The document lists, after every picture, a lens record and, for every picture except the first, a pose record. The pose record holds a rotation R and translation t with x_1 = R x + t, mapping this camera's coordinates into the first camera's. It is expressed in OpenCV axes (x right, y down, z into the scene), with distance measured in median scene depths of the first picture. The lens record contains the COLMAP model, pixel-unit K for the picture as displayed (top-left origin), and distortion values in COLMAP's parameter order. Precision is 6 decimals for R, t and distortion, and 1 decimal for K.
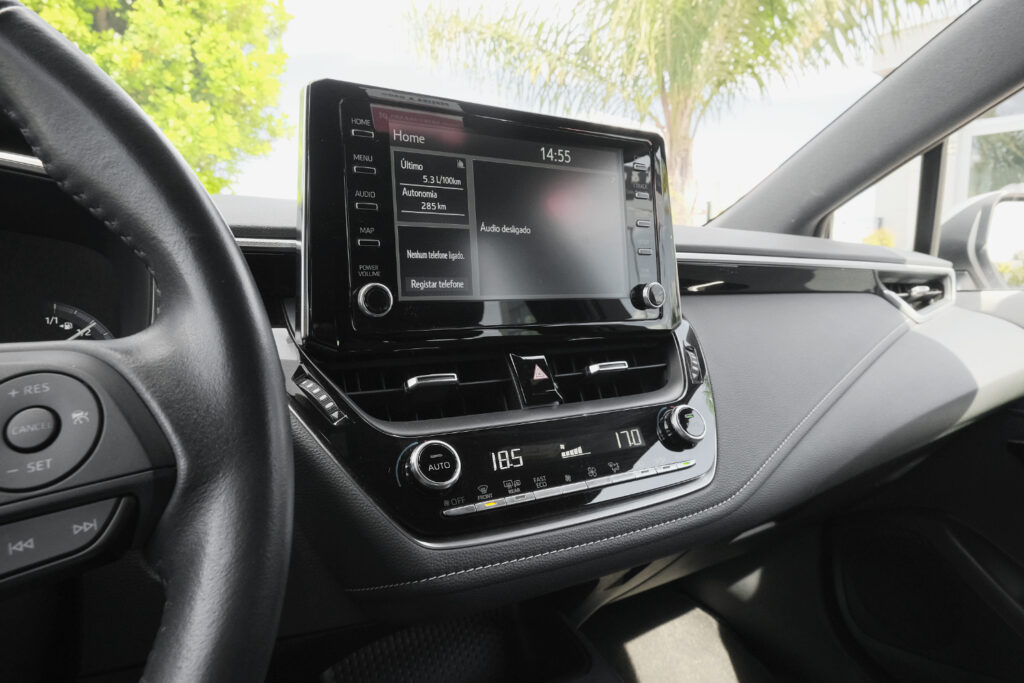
lens RADIAL K [[637.3, 0, 512.0], [0, 637.3, 341.5], [0, 0, 1]] dist [-0.009755, 0.000260]
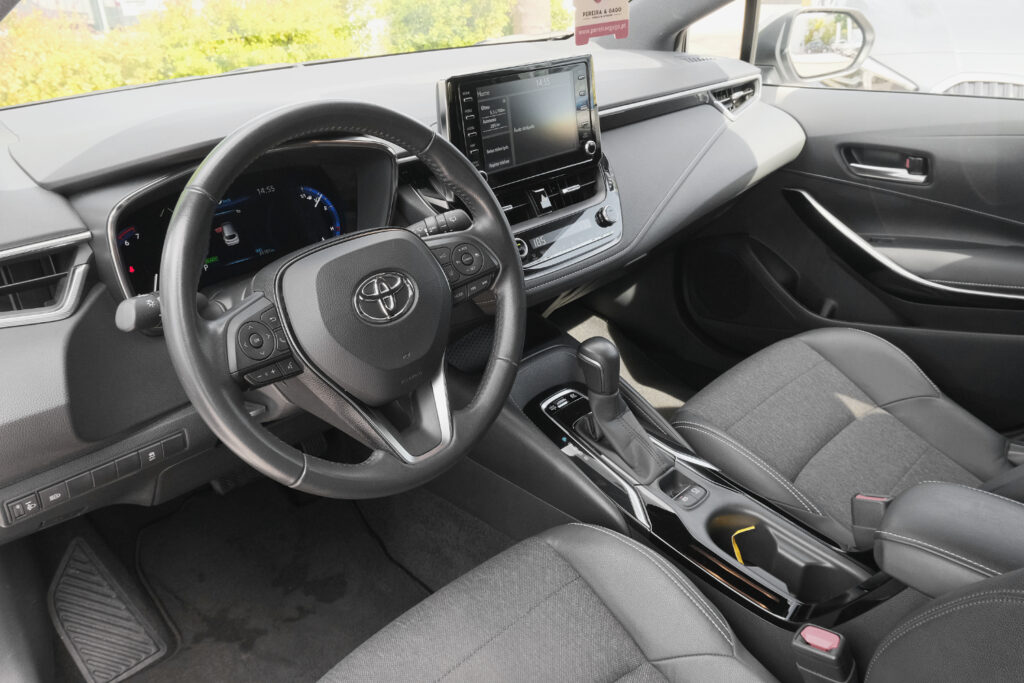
lens RADIAL K [[765.8, 0, 512.0], [0, 765.8, 341.5], [0, 0, 1]] dist [-0.006303, -0.002493]
pose [[0.971901, -0.130973, 0.195589, -0.659259], [0.050943, 0.928252, 0.368447, -0.482847], [-0.229812, -0.348130, 0.908841, -1.543655]]
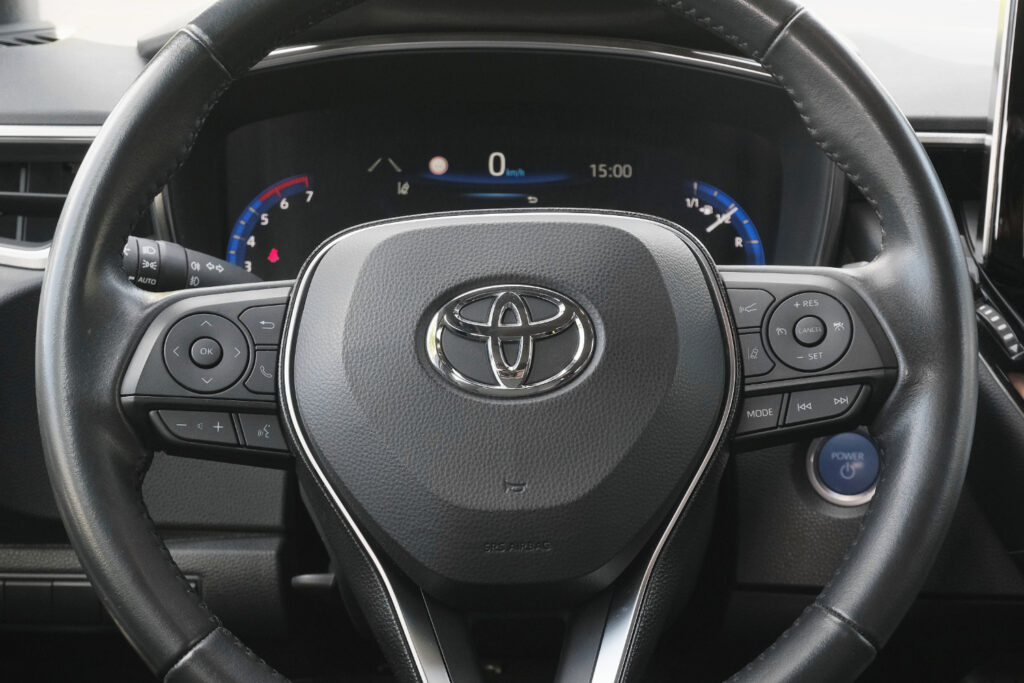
lens RADIAL K [[1960.1, 0, 510.8], [0, 1960.1, 361.2], [0, 0, 1]] dist [-0.078346, -0.200923]
pose [[0.860273, 0.108937, -0.498059, 0.407562], [-0.053778, 0.990845, 0.123833, -0.141941], [0.506989, -0.079746, 0.858256, -1.453317]]
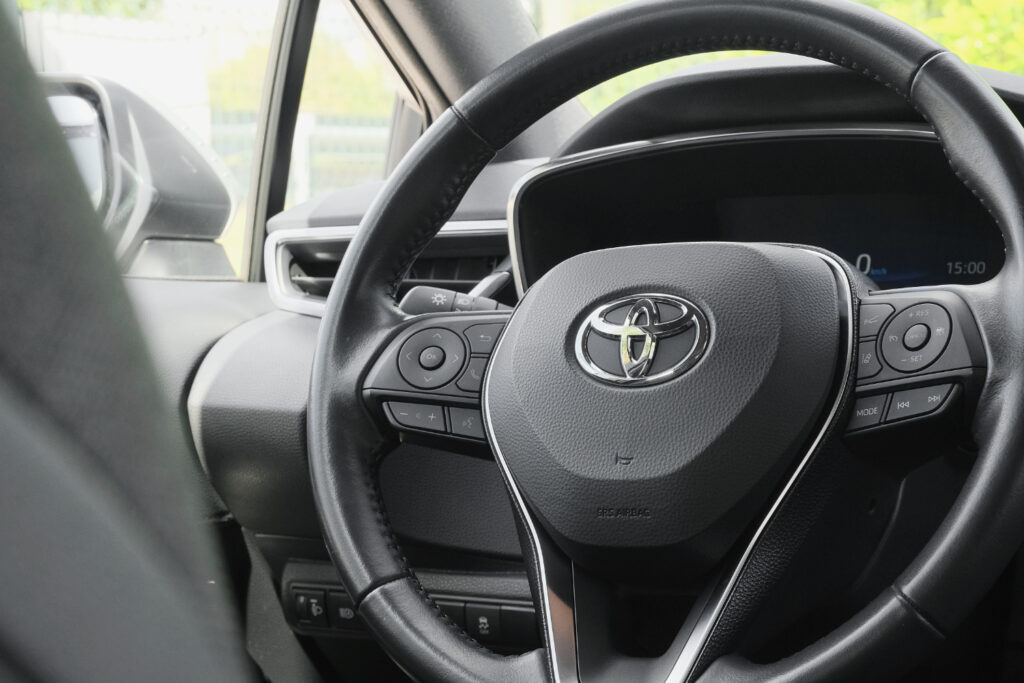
lens RADIAL K [[1960.1, 0, 510.8], [0, 1960.1, 361.2], [0, 0, 1]] dist [-0.078346, -0.200923]
pose [[0.506017, 0.025186, -0.862156, 1.306507], [-0.062898, 0.997990, -0.007763, 0.134038], [0.860227, 0.058156, 0.506583, -1.039704]]
